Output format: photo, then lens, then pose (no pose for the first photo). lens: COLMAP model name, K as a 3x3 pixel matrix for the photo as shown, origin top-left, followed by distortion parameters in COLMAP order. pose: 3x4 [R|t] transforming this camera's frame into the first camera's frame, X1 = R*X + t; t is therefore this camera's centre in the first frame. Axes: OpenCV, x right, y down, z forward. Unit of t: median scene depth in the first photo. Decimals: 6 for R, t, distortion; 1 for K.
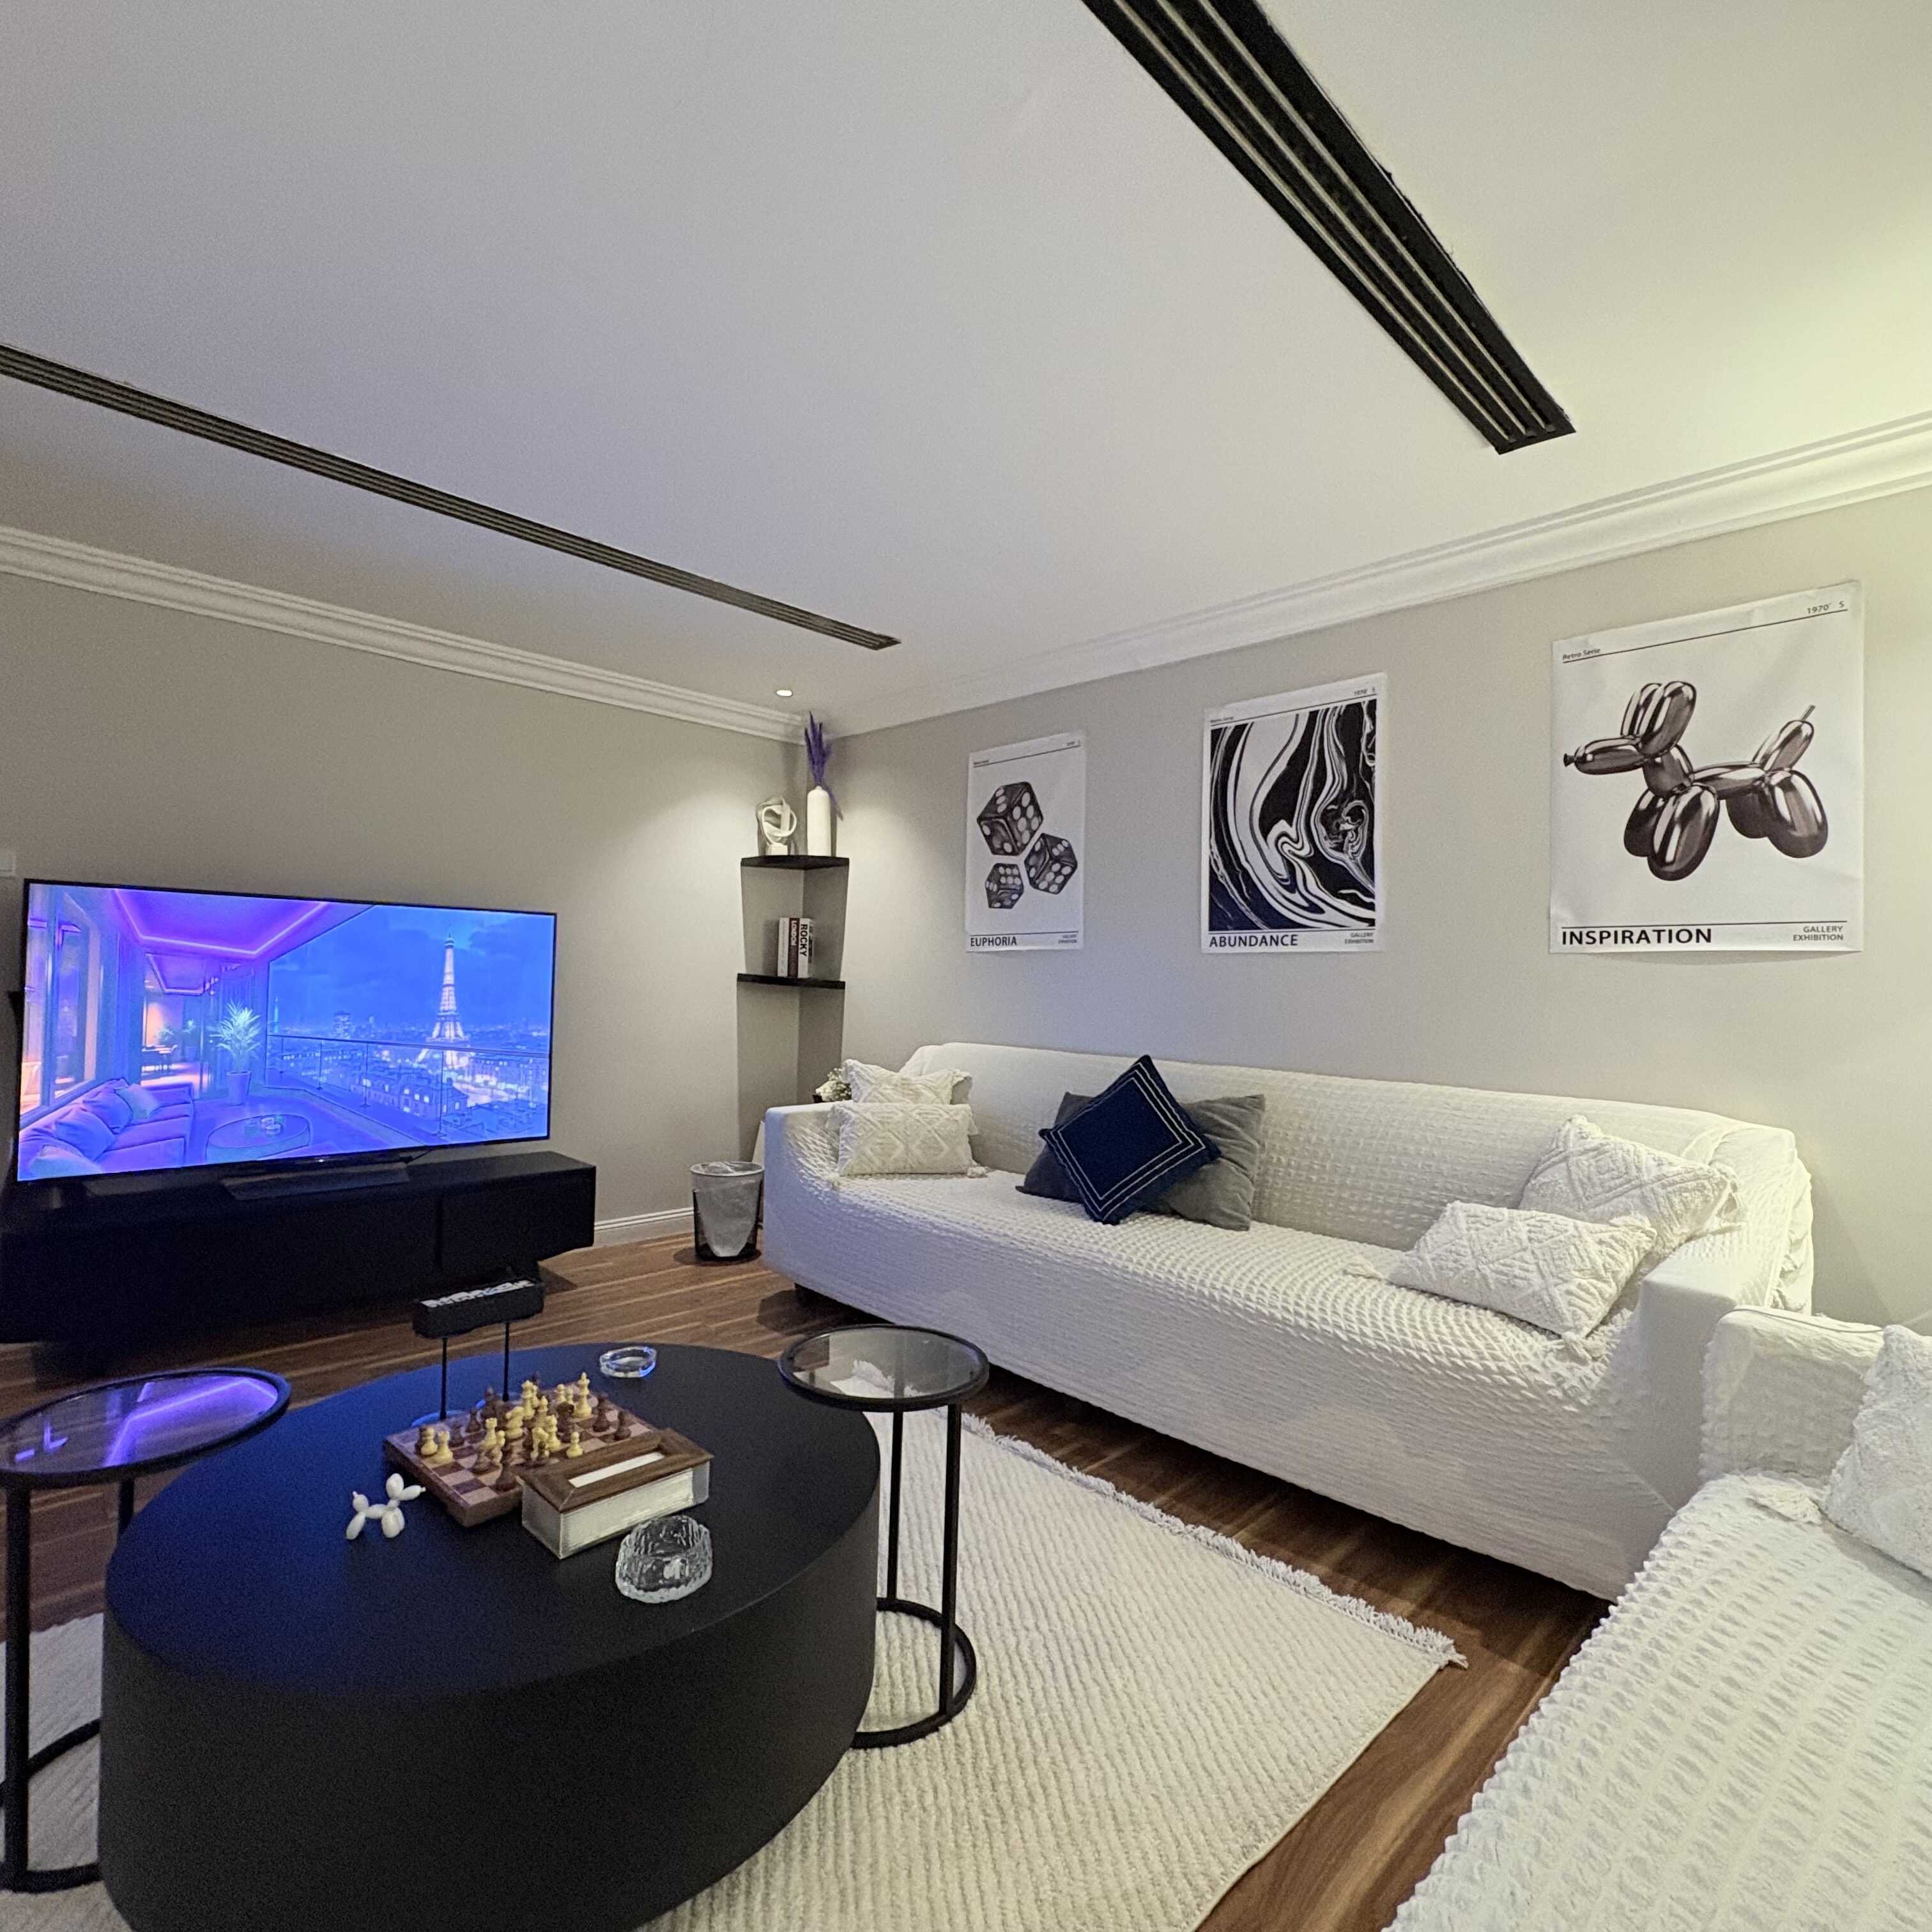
lens RADIAL K [[1031.1, 0, 961.9], [0, 1031.1, 958.3], [0, 0, 1]] dist [-0.003469, 0.003662]
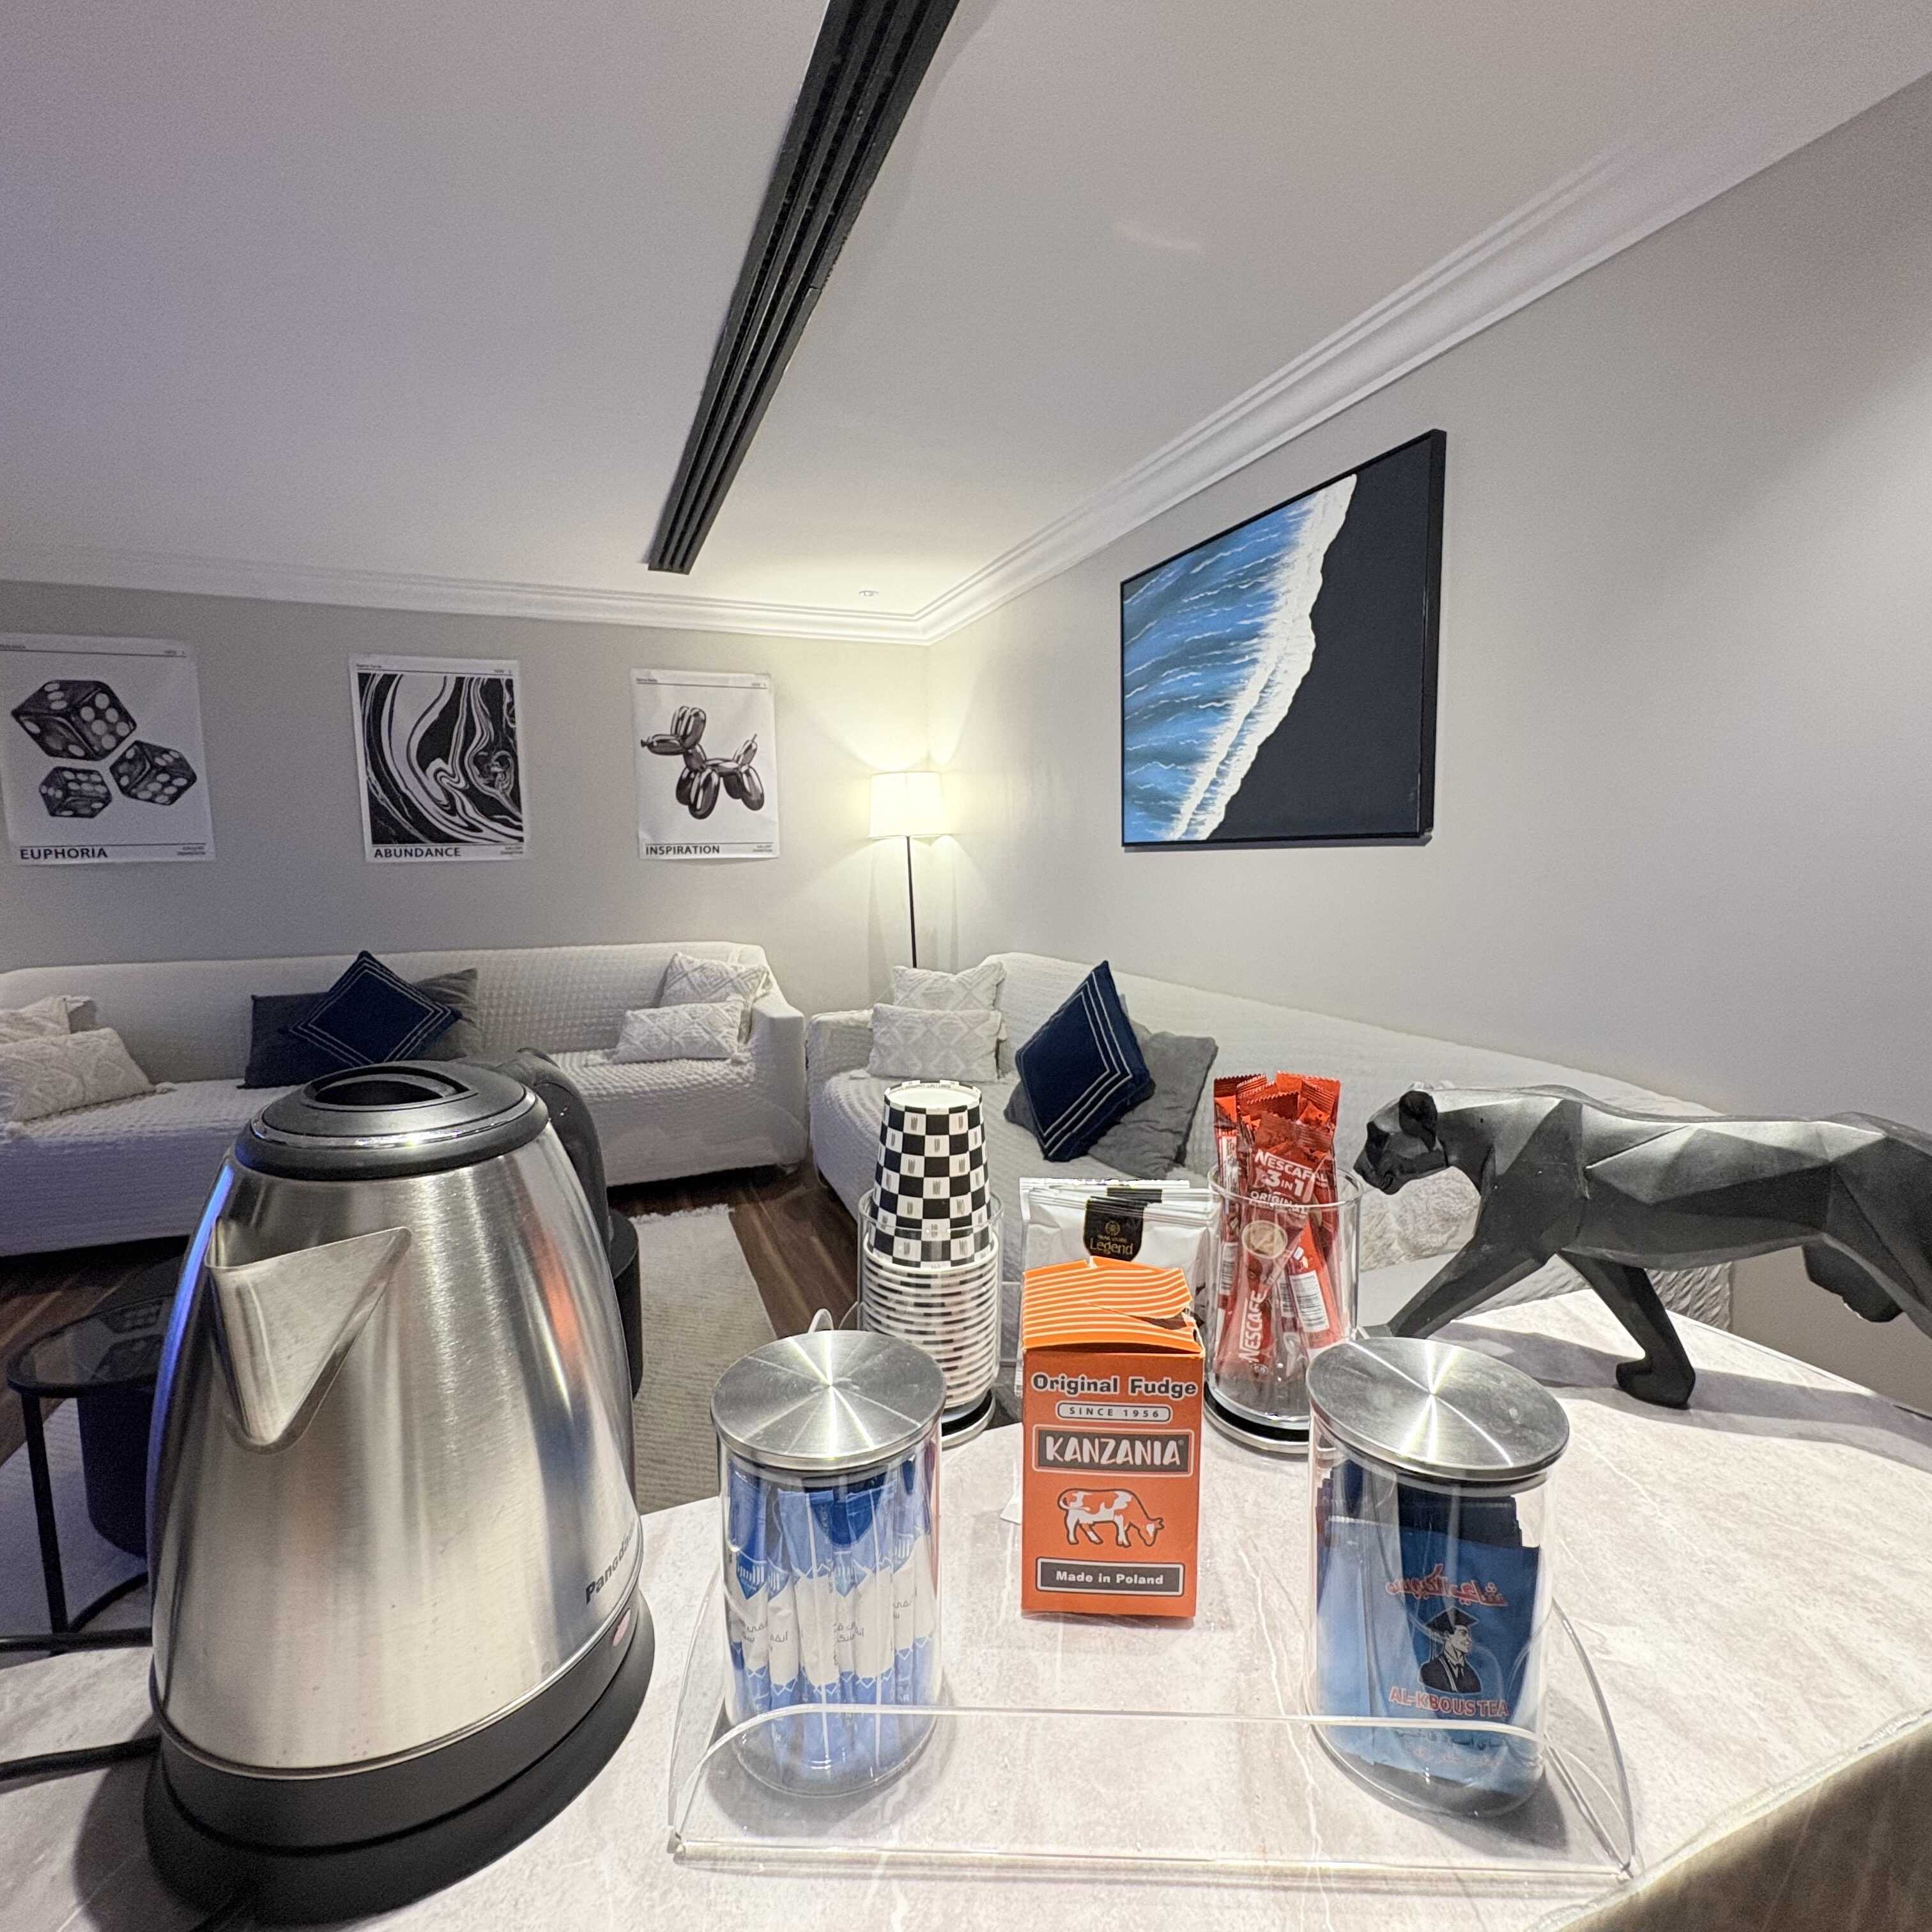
lens RADIAL K [[1031.1, 0, 974.5], [0, 1031.1, 965.2], [0, 0, 1]] dist [-0.003469, 0.003662]
pose [[0.376916, -0.131005, 0.916936, -0.746402], [0.000185, 0.989958, 0.141362, -0.068218], [-0.926247, -0.053112, 0.373156, -0.137092]]
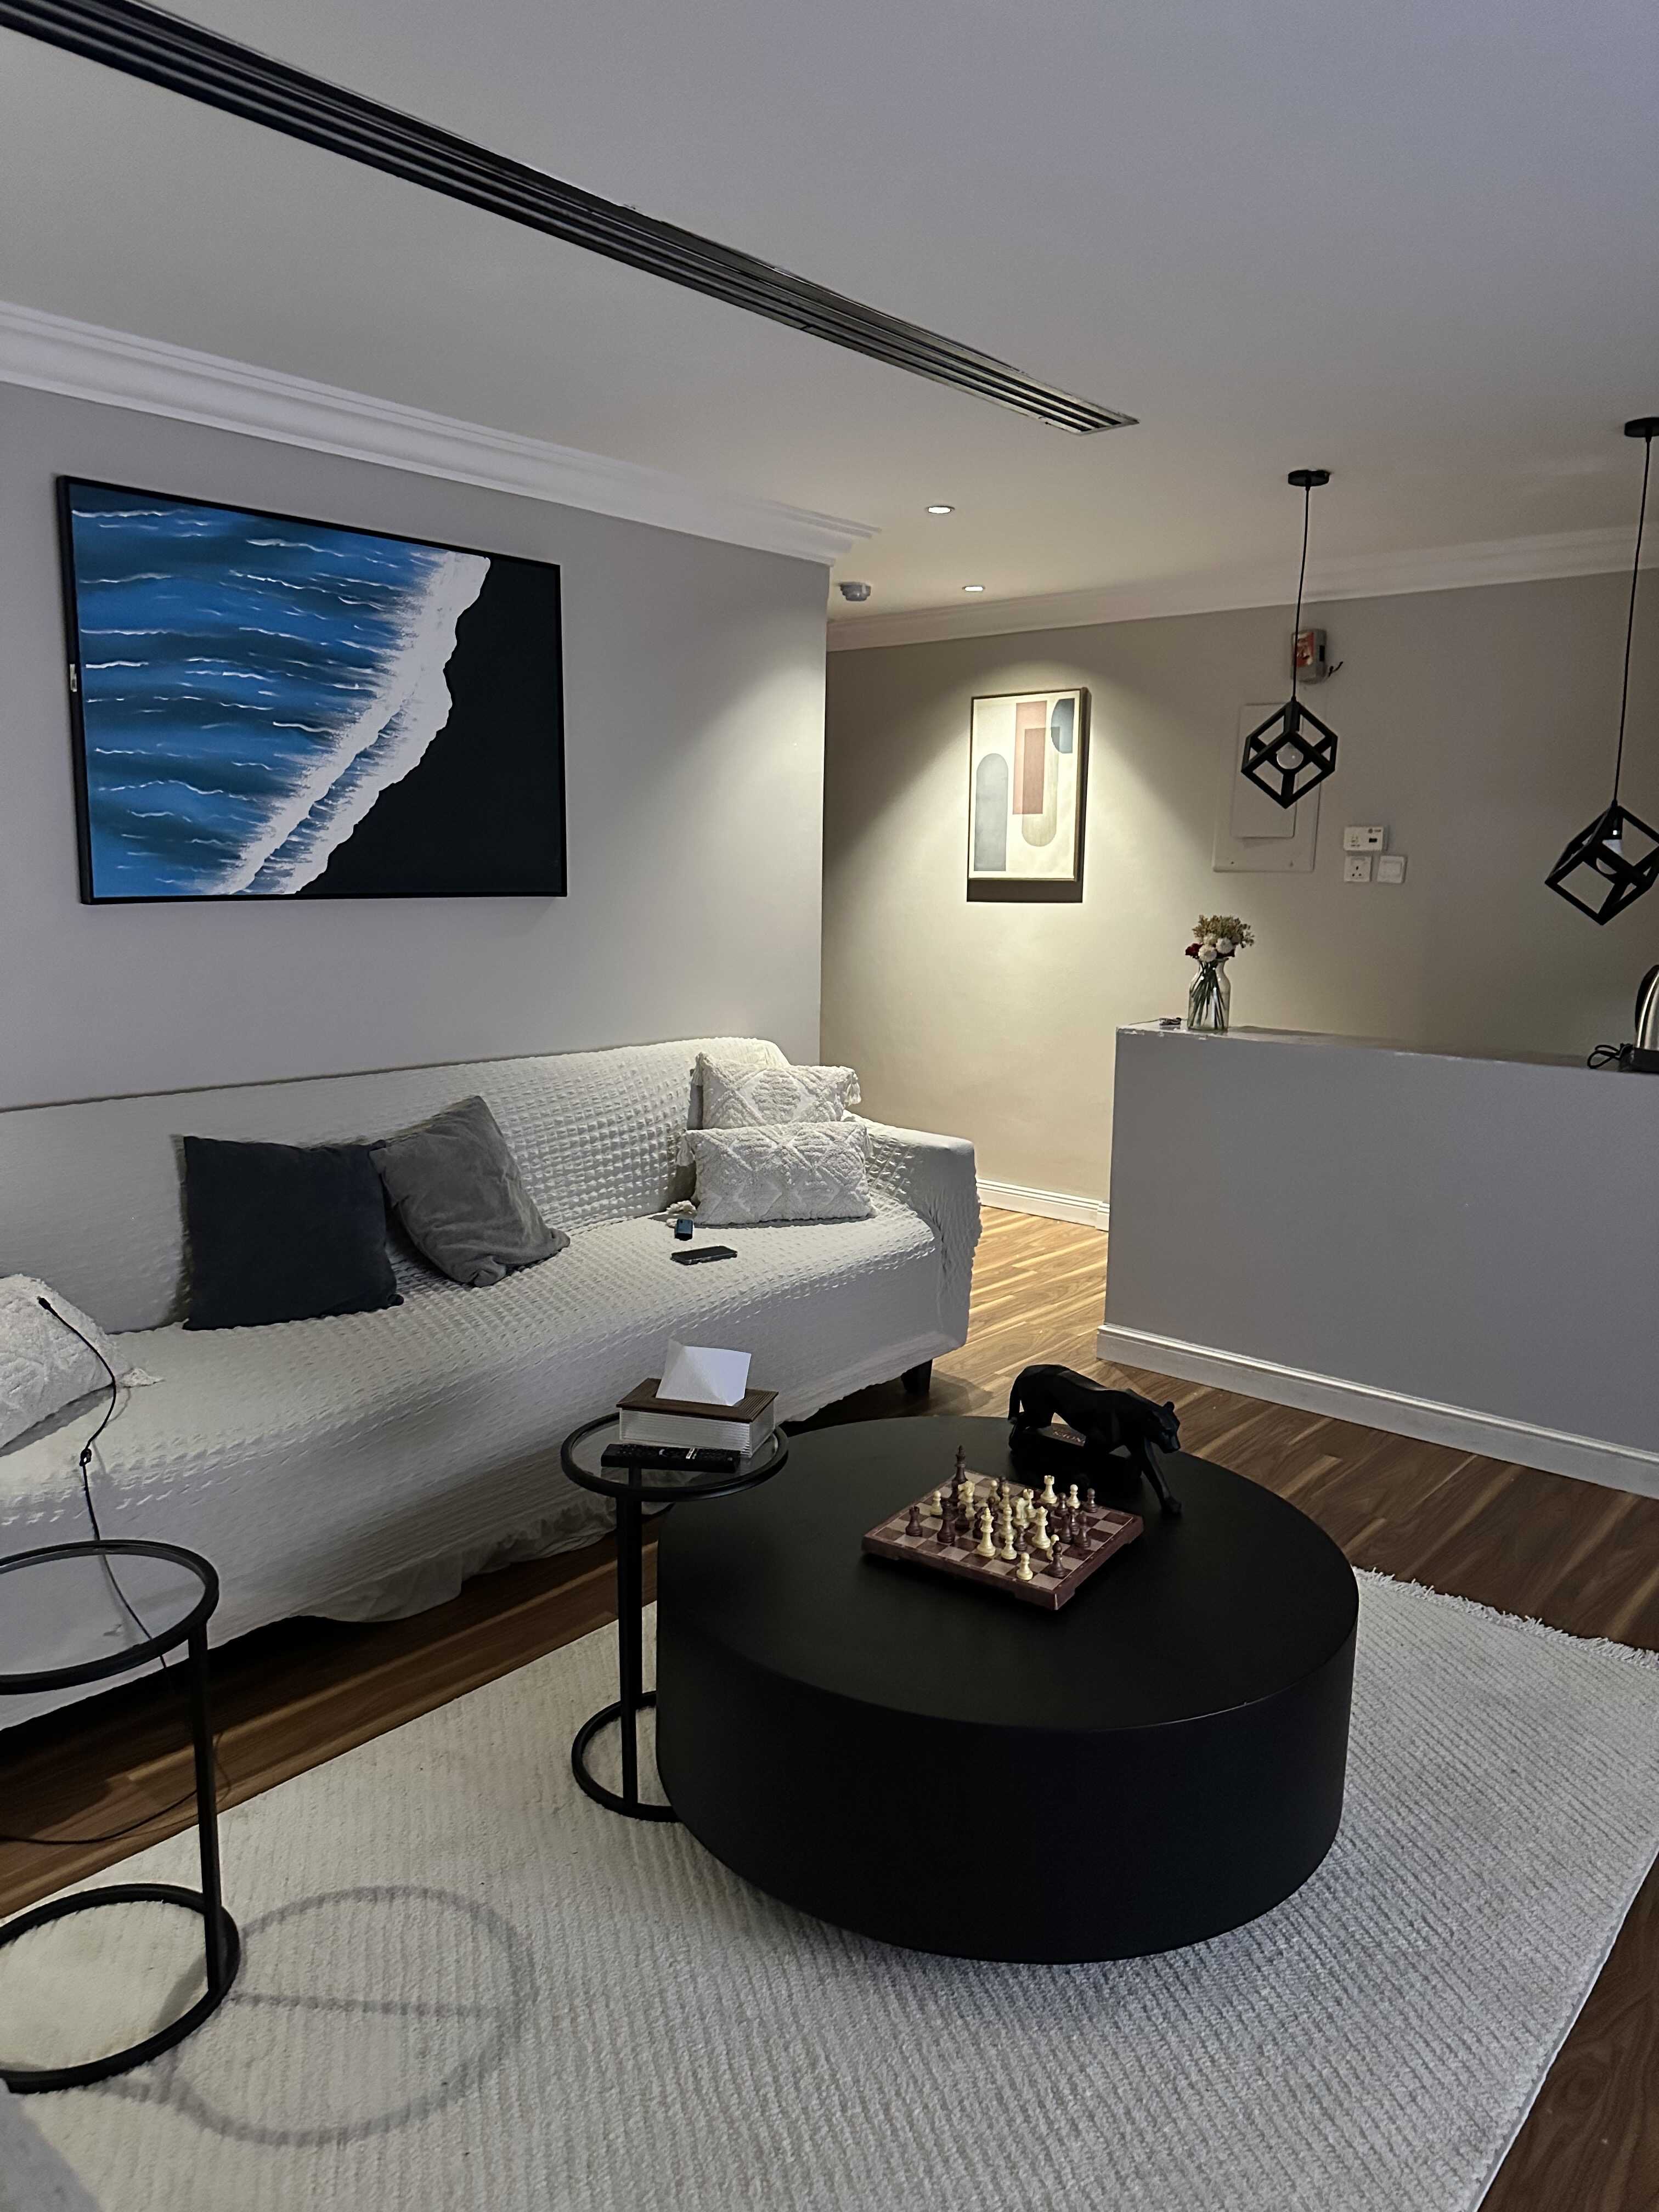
lens RADIAL K [[1496.4, 0, 836.7], [0, 1496.4, 1143.1], [0, 0, 1]] dist [-0.004969, -0.010438]
pose [[-0.996478, -0.023159, -0.080589, -0.052129], [-0.035991, 0.986196, 0.161624, -0.059714], [0.075733, 0.163955, -0.983556, 1.260176]]
